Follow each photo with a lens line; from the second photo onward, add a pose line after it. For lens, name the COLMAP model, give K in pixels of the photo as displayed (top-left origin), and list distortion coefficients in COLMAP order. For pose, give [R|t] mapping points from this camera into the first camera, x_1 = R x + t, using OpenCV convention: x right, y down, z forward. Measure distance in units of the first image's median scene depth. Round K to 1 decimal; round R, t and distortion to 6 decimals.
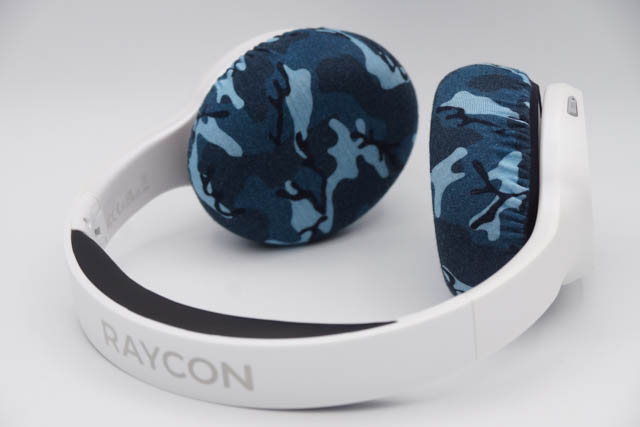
lens RADIAL K [[2008.7, 0, 320.0], [0, 2008.7, 213.5], [0, 0, 1]] dist [0.004134, 0.058940]
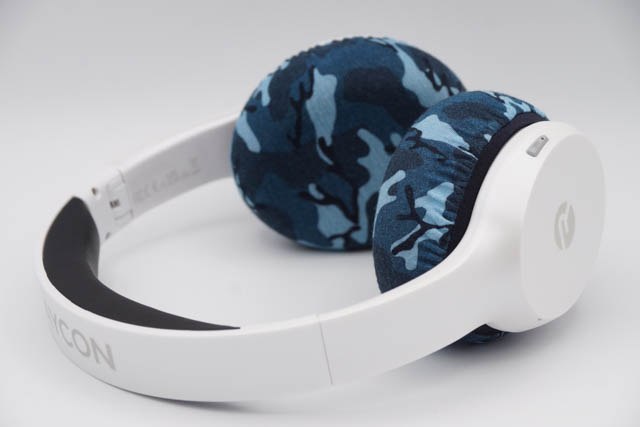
lens RADIAL K [[2008.7, 0, 320.0], [0, 2008.7, 213.5], [0, 0, 1]] dist [0.004134, 0.058940]
pose [[0.892114, 0.152255, -0.425382, 0.425348], [-0.153276, 0.987663, 0.032058, -0.035261], [0.425016, 0.036601, 0.904446, 0.097168]]
